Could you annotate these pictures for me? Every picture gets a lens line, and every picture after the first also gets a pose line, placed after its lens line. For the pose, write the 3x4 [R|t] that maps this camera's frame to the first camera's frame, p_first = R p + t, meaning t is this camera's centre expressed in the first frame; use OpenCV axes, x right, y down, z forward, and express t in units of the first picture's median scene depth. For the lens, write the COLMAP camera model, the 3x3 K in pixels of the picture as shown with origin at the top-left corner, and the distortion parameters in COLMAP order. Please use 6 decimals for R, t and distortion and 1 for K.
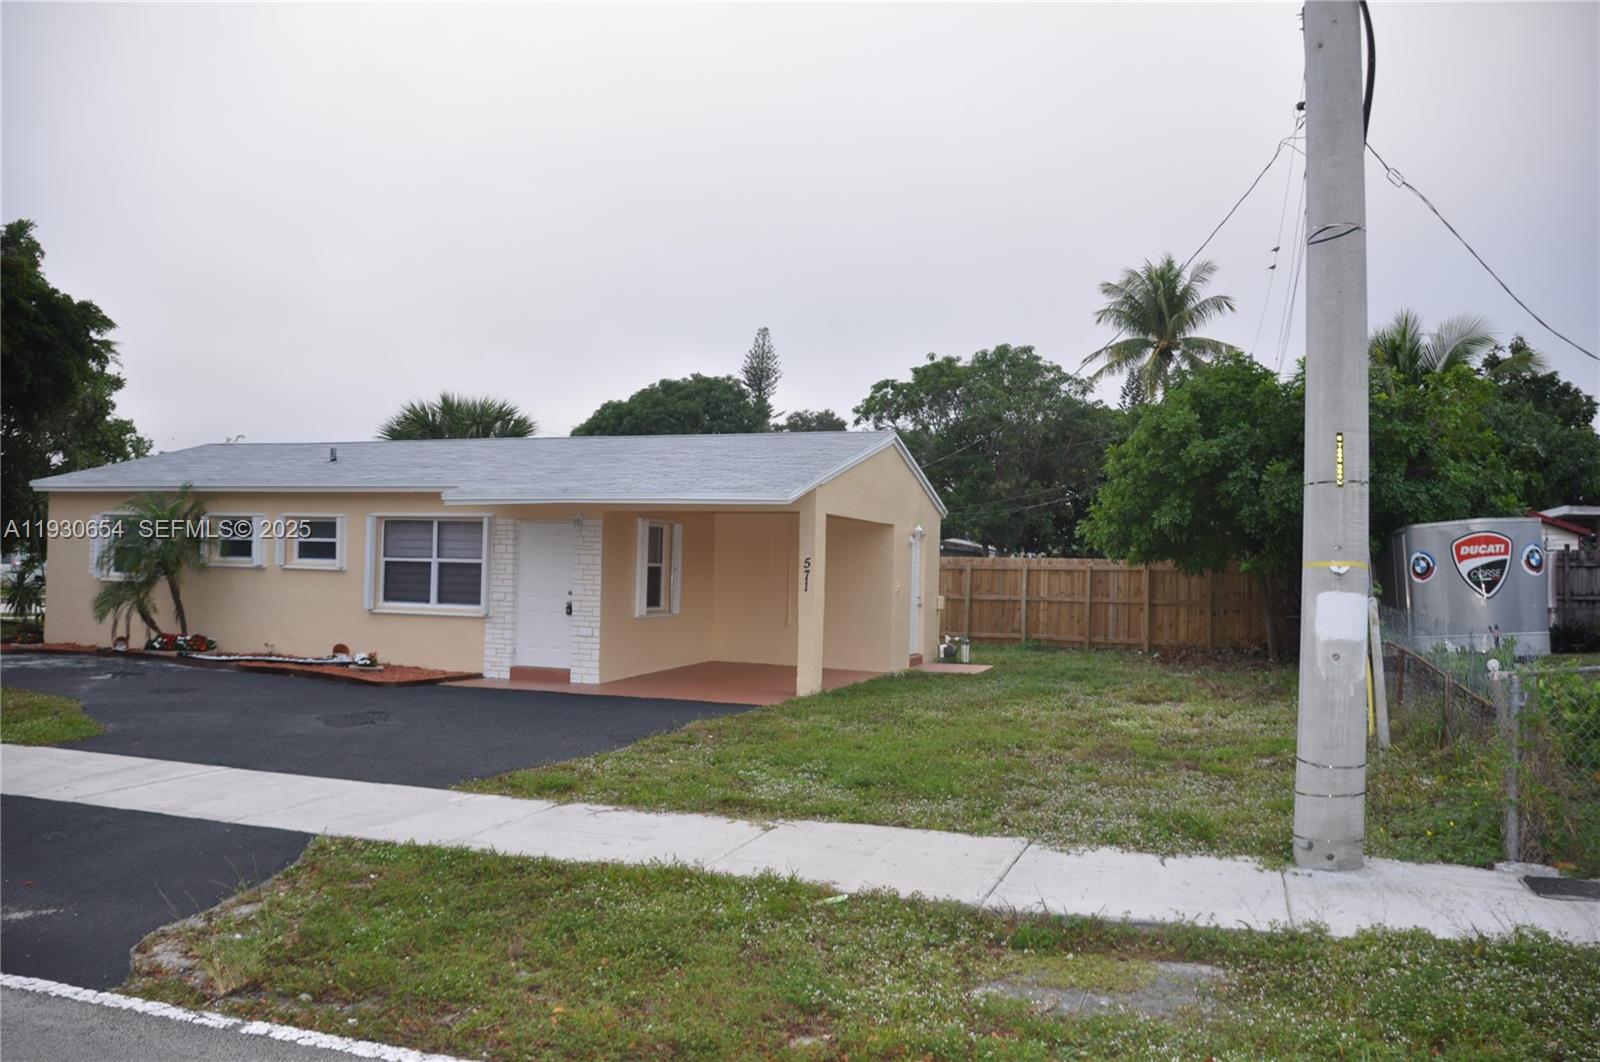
lens RADIAL K [[1251.3, 0, 800.0], [0, 1251.3, 531.0], [0, 0, 1]] dist [-0.156604, 0.111745]
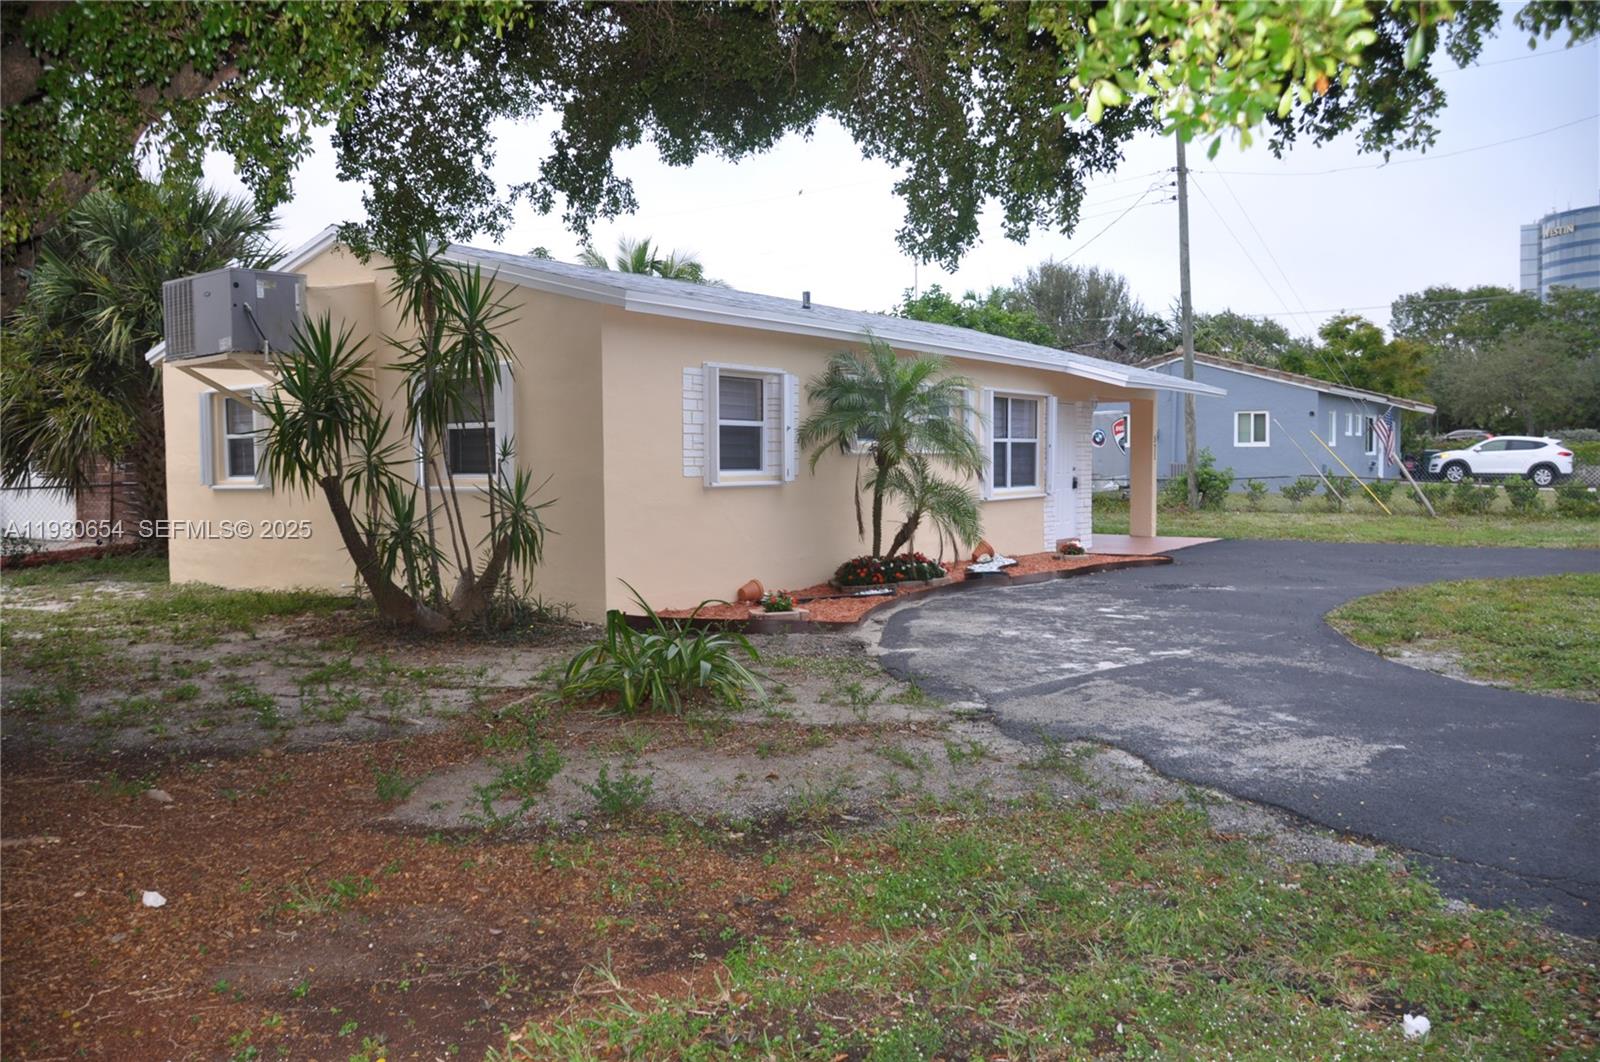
lens RADIAL K [[1251.3, 0, 800.0], [0, 1251.3, 531.0], [0, 0, 1]] dist [-0.156604, 0.111745]
pose [[0.271766, -0.081281, 0.958925, -1.242458], [-0.015065, 0.995945, 0.088689, 0.010674], [-0.962245, -0.038549, 0.269440, 0.893410]]
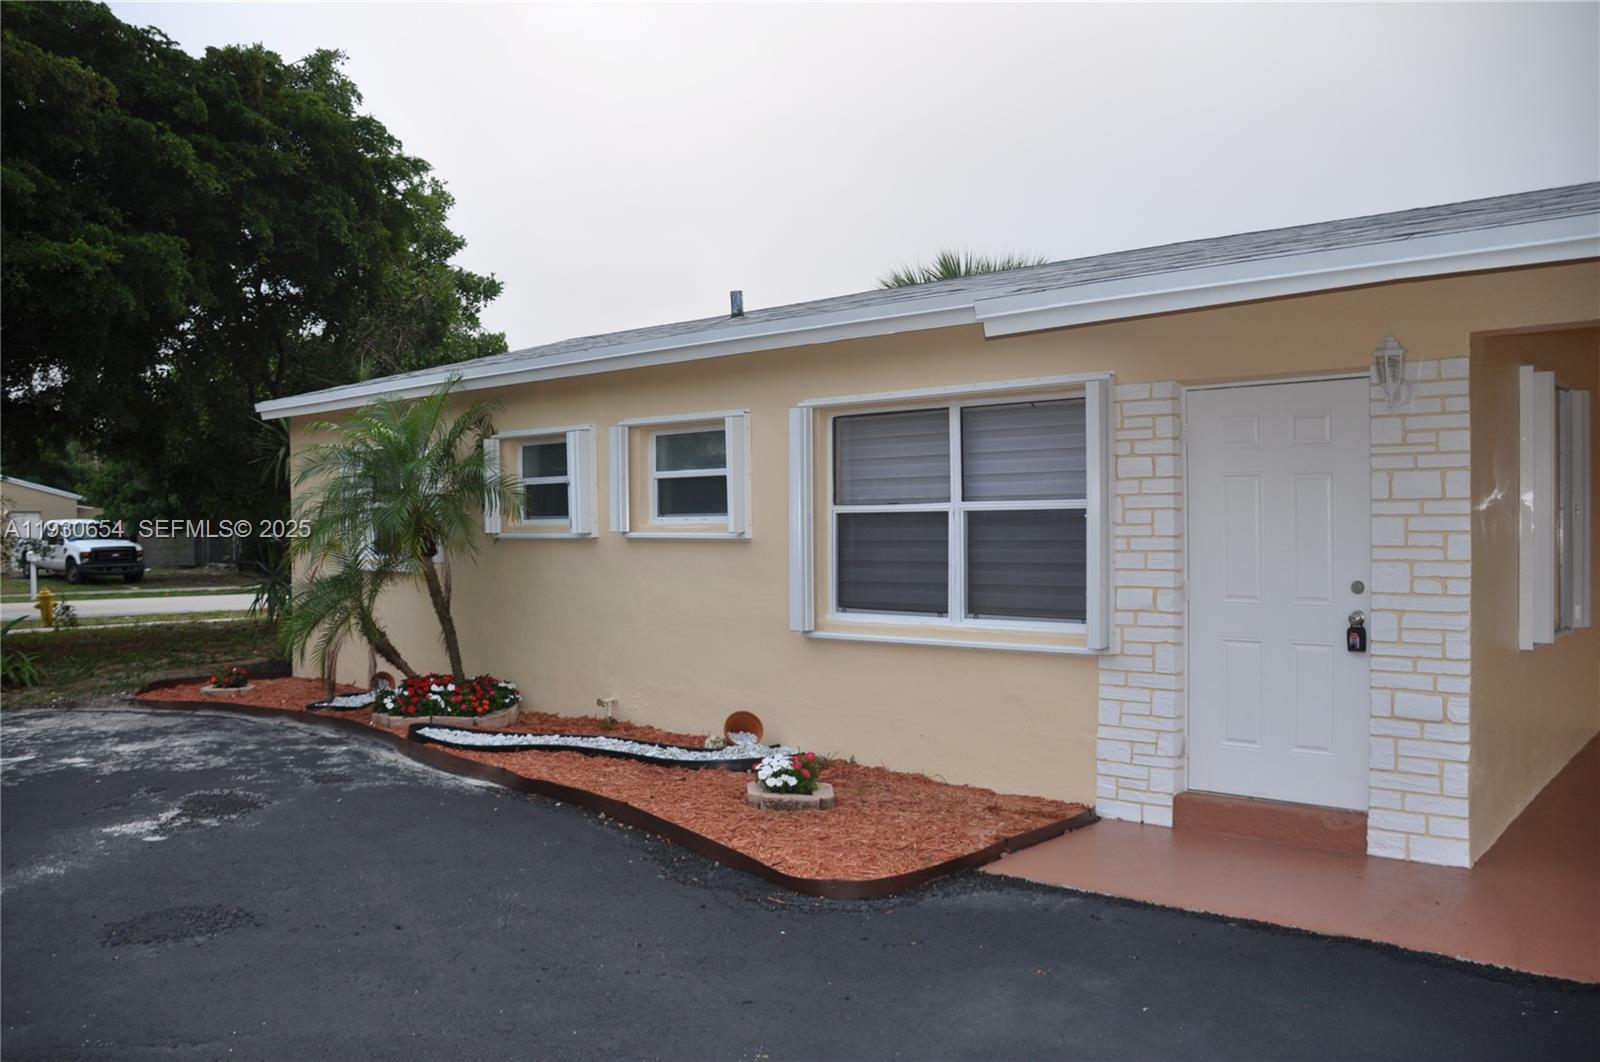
lens RADIAL K [[1251.3, 0, 800.0], [0, 1251.3, 531.0], [0, 0, 1]] dist [-0.156604, 0.111745]
pose [[0.923239, -0.027476, -0.383244, -0.188678], [0.038403, 0.999044, 0.020888, 0.020992], [0.382303, -0.034002, 0.923411, 0.610490]]
